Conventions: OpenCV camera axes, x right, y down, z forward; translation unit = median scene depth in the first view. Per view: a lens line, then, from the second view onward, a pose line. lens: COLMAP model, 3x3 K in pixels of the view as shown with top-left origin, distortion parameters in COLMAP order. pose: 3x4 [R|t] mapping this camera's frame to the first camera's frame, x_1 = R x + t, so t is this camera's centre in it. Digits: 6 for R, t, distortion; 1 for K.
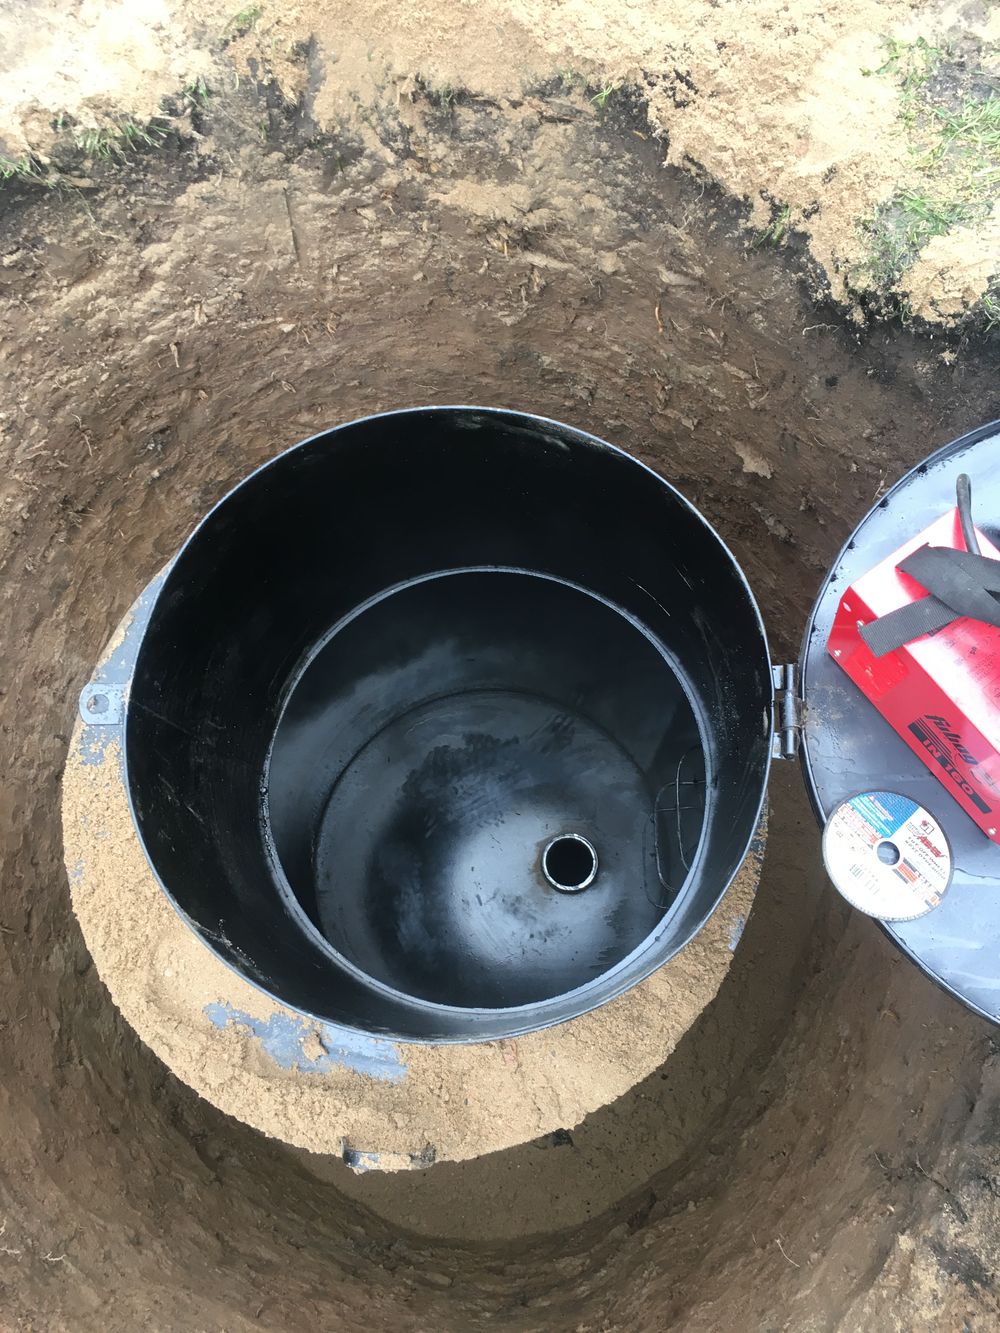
lens RADIAL K [[1125.3, 0, 499.7], [0, 1125.3, 669.2], [0, 0, 1]] dist [0.088719, -0.117119]
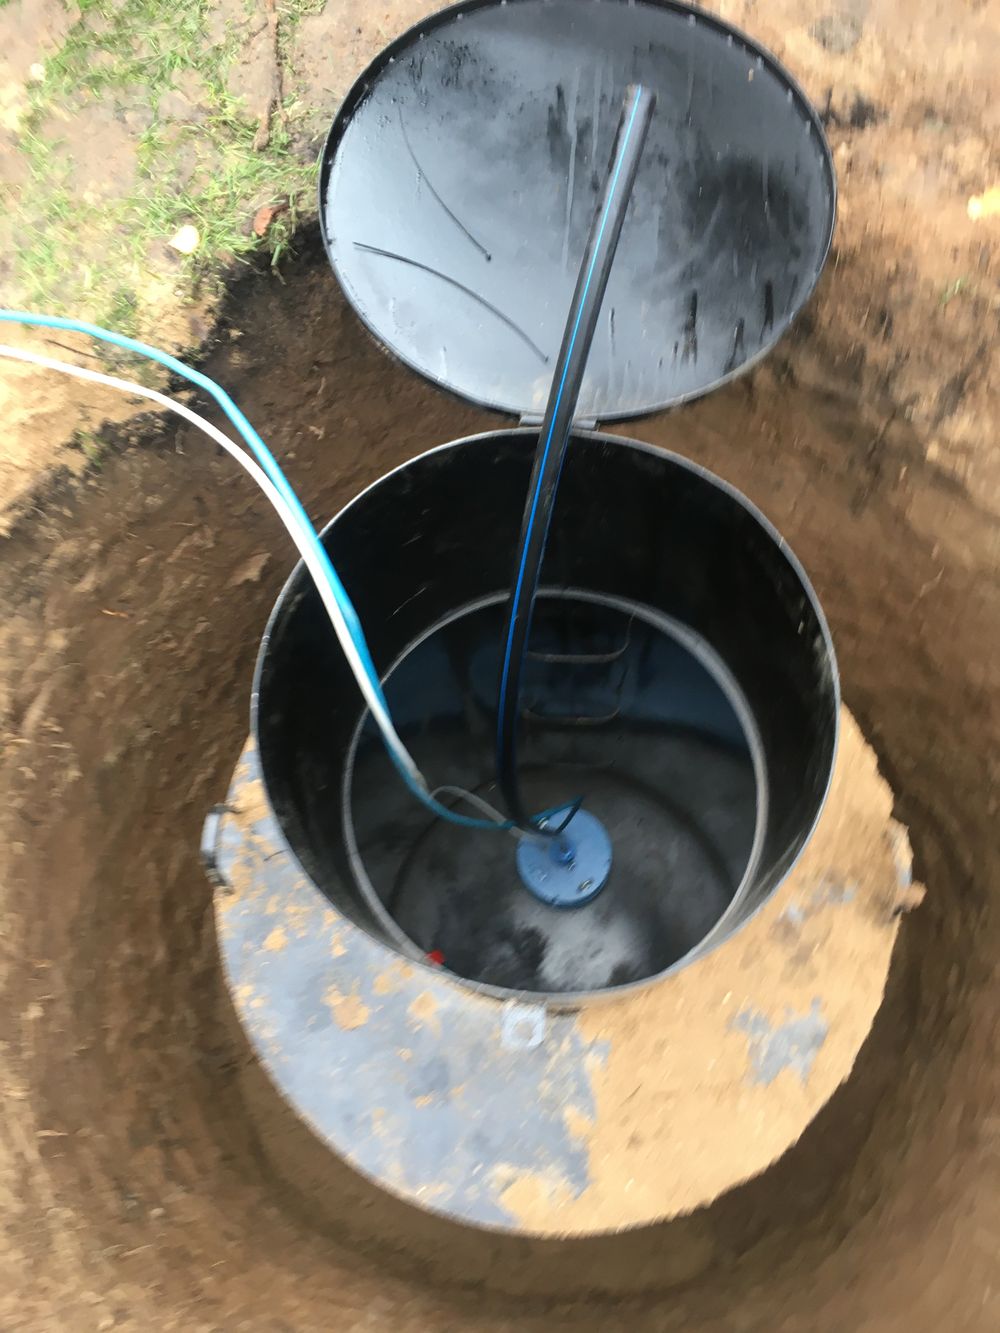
lens RADIAL K [[1129.0, 0, 504.1], [0, 1129.0, 682.2], [0, 0, 1]] dist [0.069501, -0.112294]
pose [[0.043845, -0.934069, 0.354390, -0.310195], [0.981038, 0.107291, 0.161413, -0.133119], [-0.188793, 0.340593, 0.921061, -0.014152]]
